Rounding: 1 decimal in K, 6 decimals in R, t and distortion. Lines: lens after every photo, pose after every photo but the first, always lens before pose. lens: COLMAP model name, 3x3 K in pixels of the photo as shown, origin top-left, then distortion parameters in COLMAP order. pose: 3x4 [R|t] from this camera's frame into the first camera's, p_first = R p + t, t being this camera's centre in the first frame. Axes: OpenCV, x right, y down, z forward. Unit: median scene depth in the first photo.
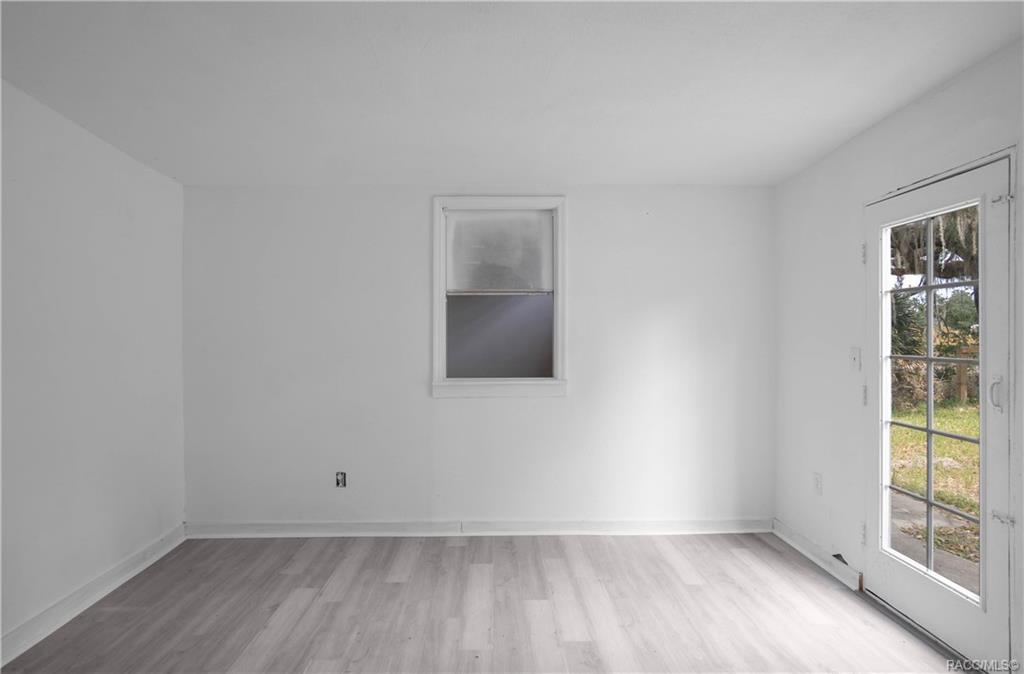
lens RADIAL K [[564.3, 0, 509.6], [0, 564.3, 338.7], [0, 0, 1]] dist [-0.000044, -0.000067]
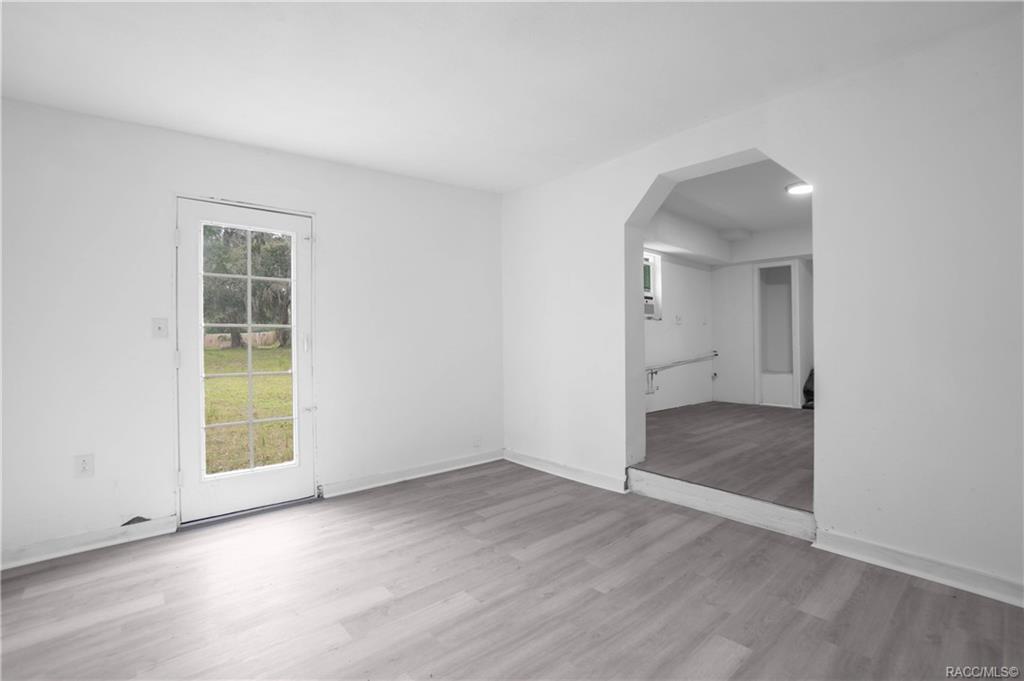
lens RADIAL K [[456.4, 0, 507.9], [0, 456.4, 335.2], [0, 0, 1]] dist [-0.042877, 0.004626]
pose [[-0.630834, -0.011276, 0.775836, -0.564871], [-0.000308, 0.999898, 0.014282, 0.038435], [-0.775918, 0.008771, -0.630773, 1.159815]]
